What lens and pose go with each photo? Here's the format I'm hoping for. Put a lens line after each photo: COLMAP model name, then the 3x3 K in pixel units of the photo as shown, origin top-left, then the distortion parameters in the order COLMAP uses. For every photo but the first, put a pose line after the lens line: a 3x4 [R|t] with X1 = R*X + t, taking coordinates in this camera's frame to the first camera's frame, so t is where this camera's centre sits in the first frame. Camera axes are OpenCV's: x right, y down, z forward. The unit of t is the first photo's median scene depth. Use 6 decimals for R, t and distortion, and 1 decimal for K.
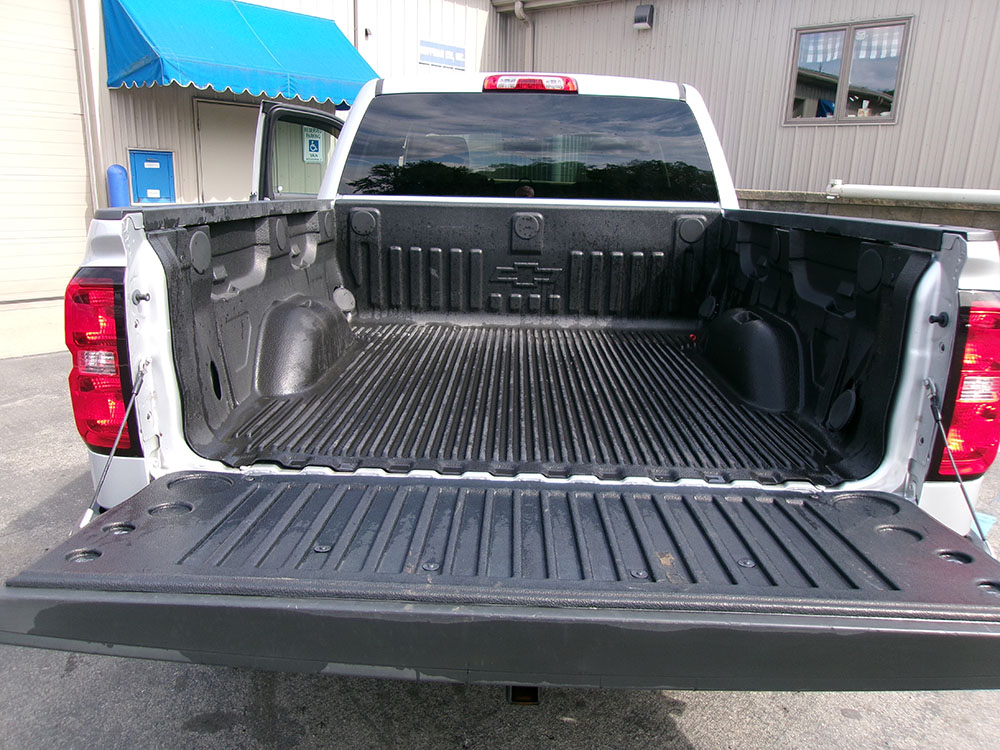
lens RADIAL K [[766.8, 0, 496.3], [0, 766.8, 375.8], [0, 0, 1]] dist [-0.032042, 0.050327]
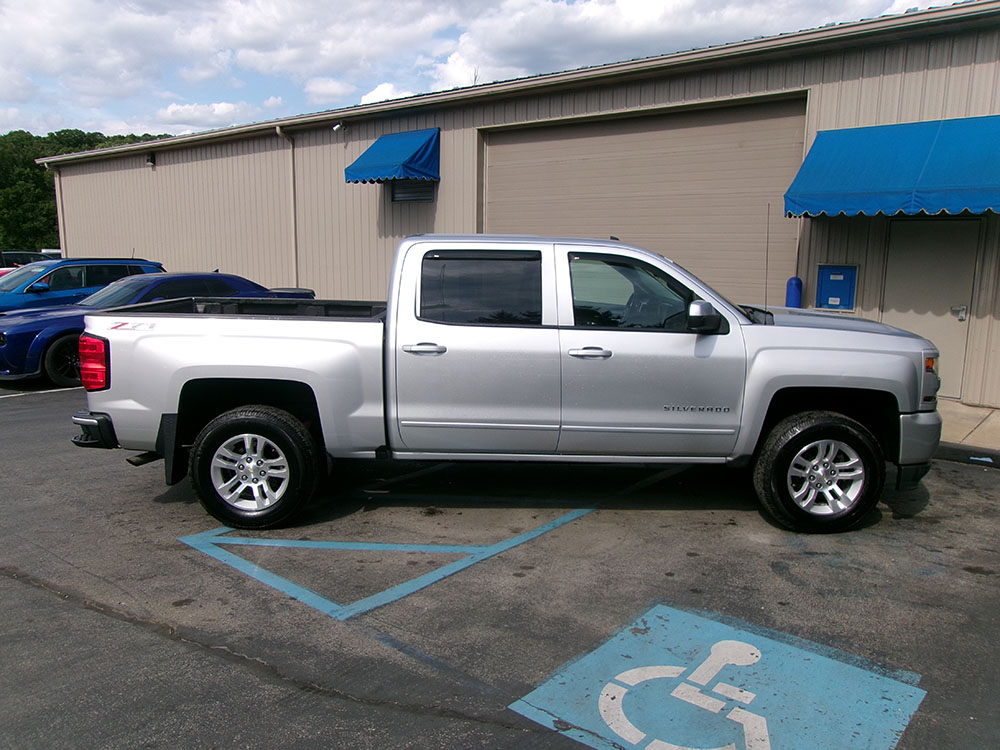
lens RADIAL K [[766.8, 0, 502.2], [0, 766.8, 379.8], [0, 0, 1]] dist [-0.032042, 0.050327]
pose [[0.047964, 0.142266, -0.988666, 1.287327], [-0.258859, 0.957759, 0.125260, -0.251797], [0.964724, 0.249917, 0.082765, 0.805552]]
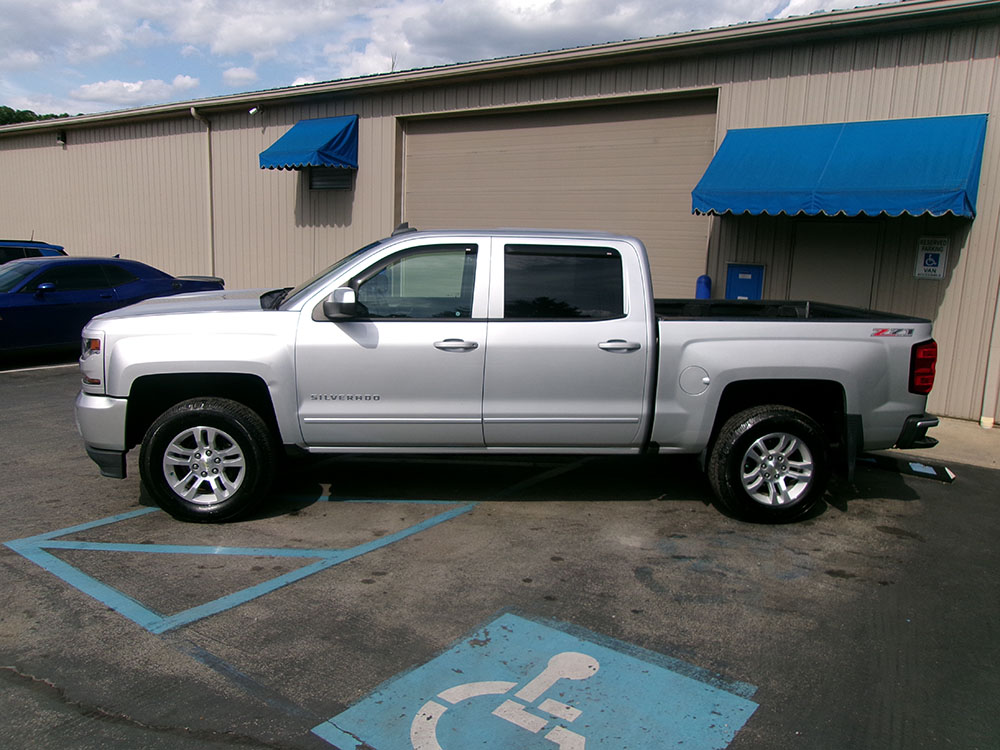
lens RADIAL K [[766.8, 0, 501.5], [0, 766.8, 377.3], [0, 0, 1]] dist [-0.032042, 0.050327]
pose [[0.113869, 0.147259, -0.982522, 1.248368], [-0.279203, 0.953841, 0.110602, -0.277910], [0.953457, 0.261729, 0.149728, 0.916925]]
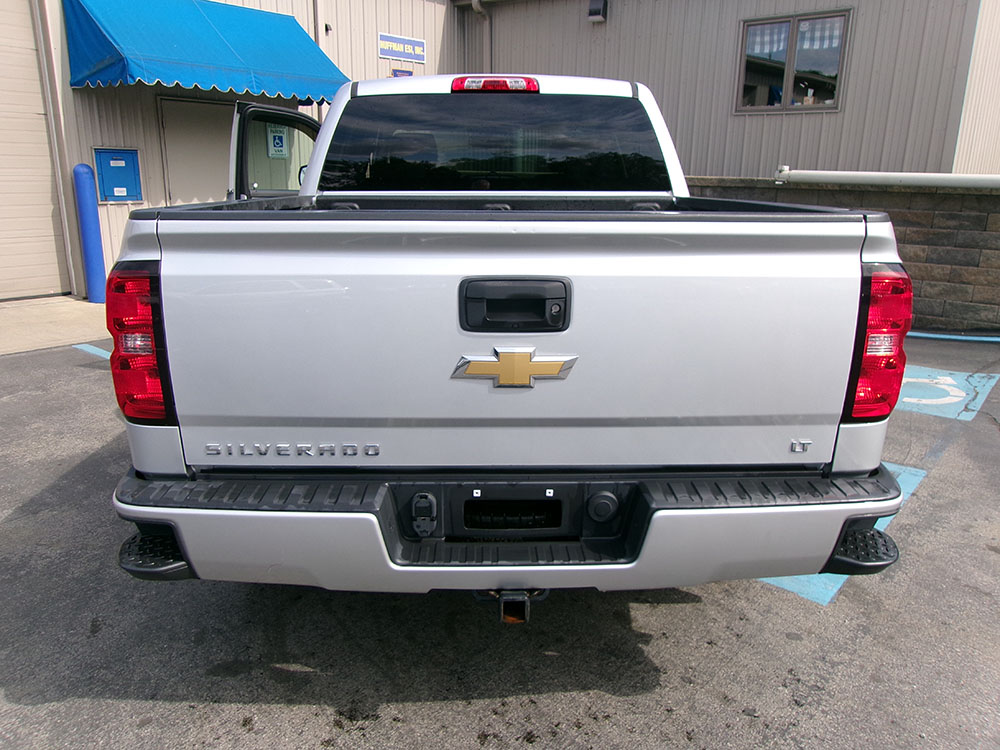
lens RADIAL K [[766.8, 0, 495.8], [0, 766.8, 374.4], [0, 0, 1]] dist [-0.032042, 0.050327]
pose [[0.998542, -0.030650, 0.044427, -0.010701], [0.030171, 0.999479, 0.011425, 0.010457], [-0.044754, -0.010068, 0.998947, -0.058483]]
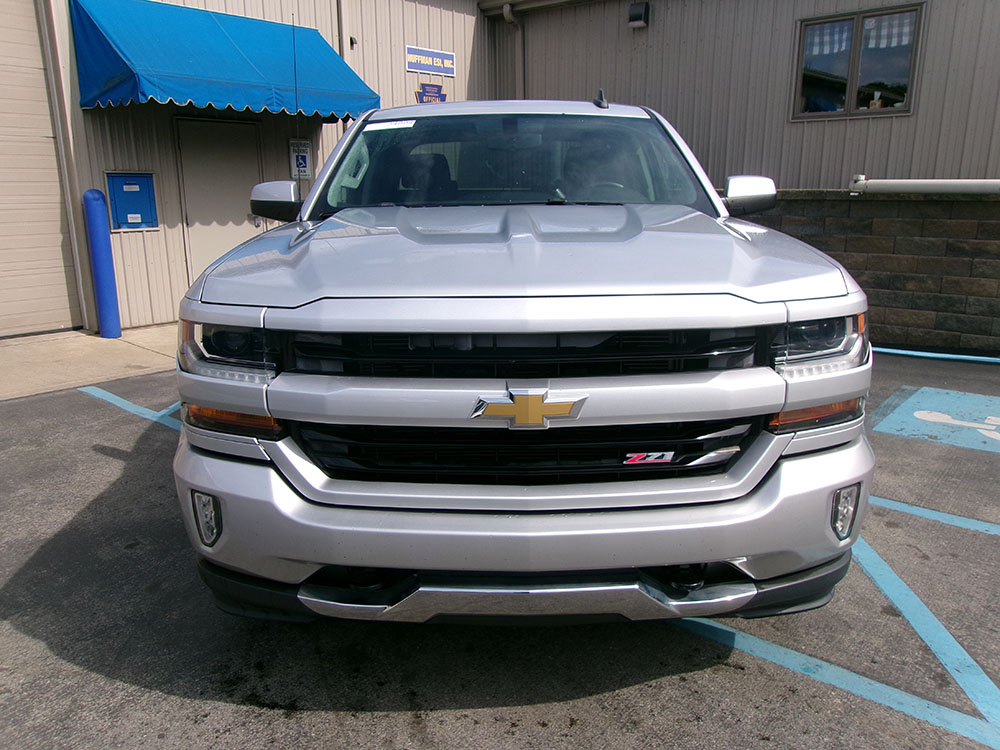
lens RADIAL K [[766.8, 0, 497.2], [0, 766.8, 377.0], [0, 0, 1]] dist [-0.032042, 0.050327]
pose [[0.998978, -0.042903, 0.014204, -0.042439], [0.043039, 0.999029, -0.009380, -0.027148], [-0.013788, 0.009982, 0.999855, 0.097273]]
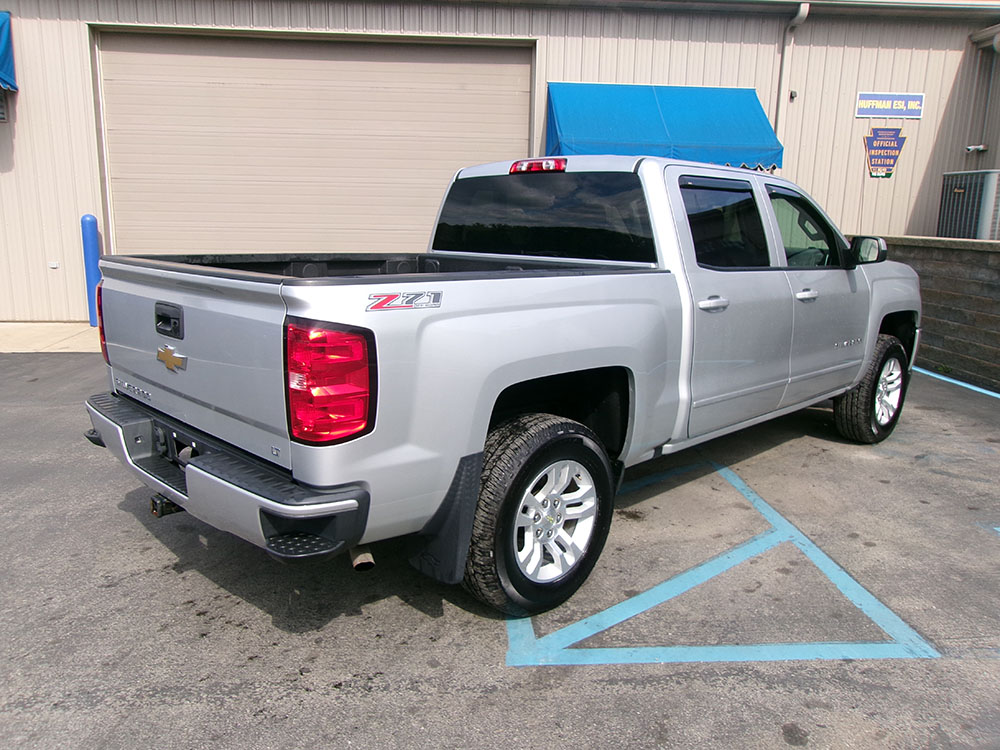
lens RADIAL K [[766.8, 0, 493.2], [0, 766.8, 375.1], [0, 0, 1]] dist [-0.032042, 0.050327]
pose [[0.722503, 0.126451, -0.679706, 0.634324], [-0.171760, 0.985139, 0.000698, -0.020494], [0.669693, 0.116242, 0.733484, 0.042286]]
